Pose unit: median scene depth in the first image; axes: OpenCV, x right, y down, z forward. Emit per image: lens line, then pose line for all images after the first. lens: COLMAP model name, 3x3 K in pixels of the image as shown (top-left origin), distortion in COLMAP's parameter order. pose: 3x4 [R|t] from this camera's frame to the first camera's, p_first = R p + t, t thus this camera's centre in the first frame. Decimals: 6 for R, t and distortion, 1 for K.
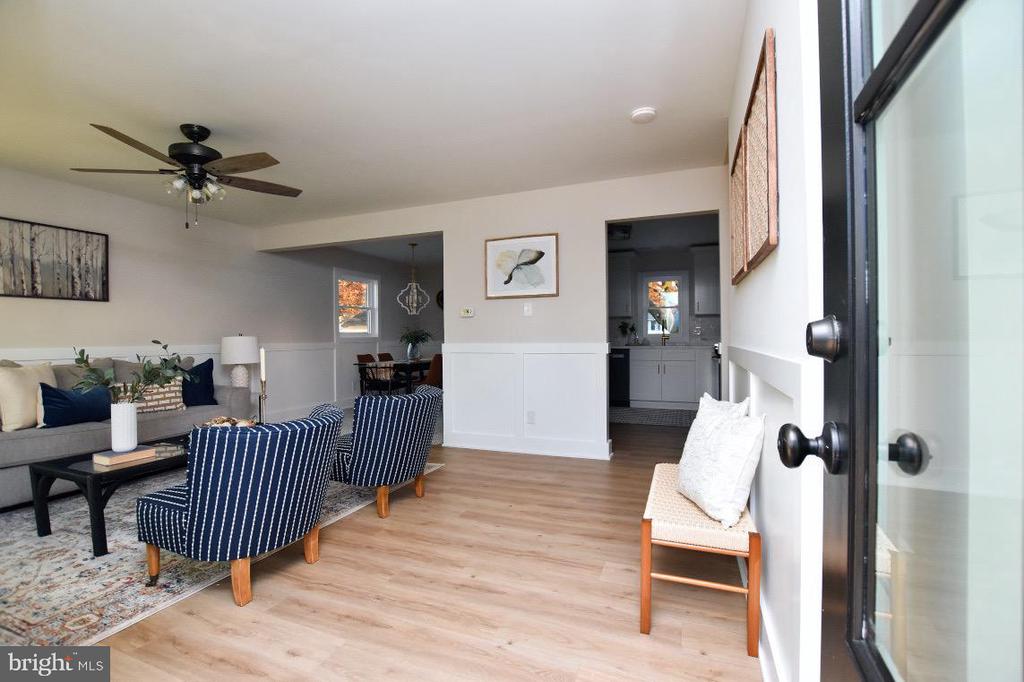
lens RADIAL K [[461.7, 0, 512.0], [0, 461.7, 341.0], [0, 0, 1]] dist [-0.000295, -0.000015]
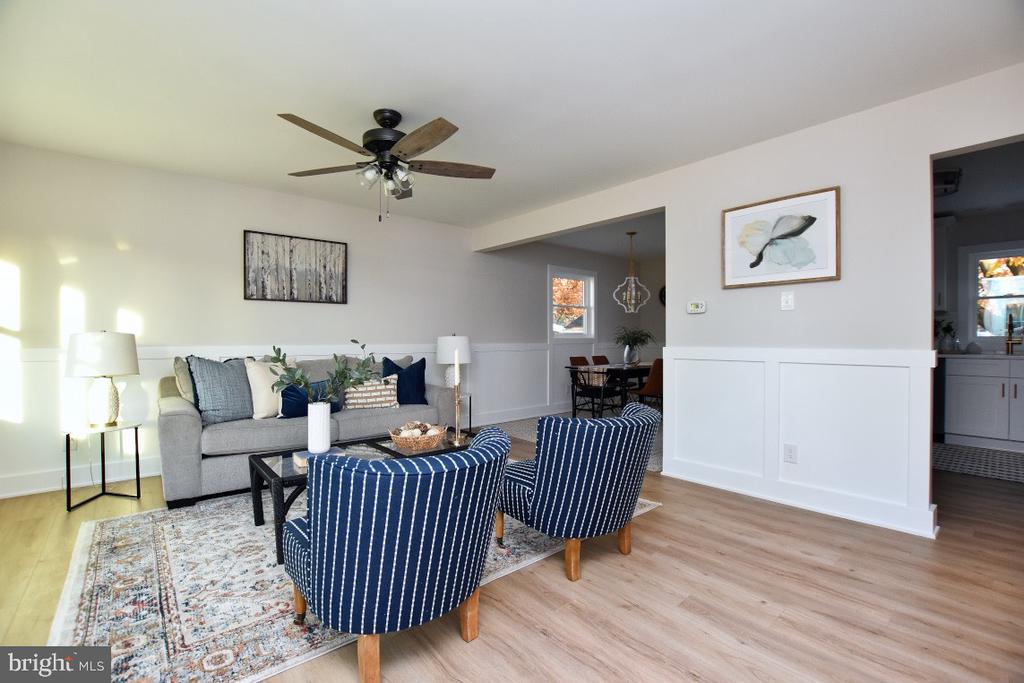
lens RADIAL K [[456.6, 0, 512.0], [0, 456.6, 341.5], [0, 0, 1]] dist [-0.041759, 0.008139]
pose [[0.886695, 0.011511, -0.462212, -0.024390], [-0.012063, 0.999926, 0.001762, -0.002459], [0.462198, 0.004014, 0.886768, 0.228380]]
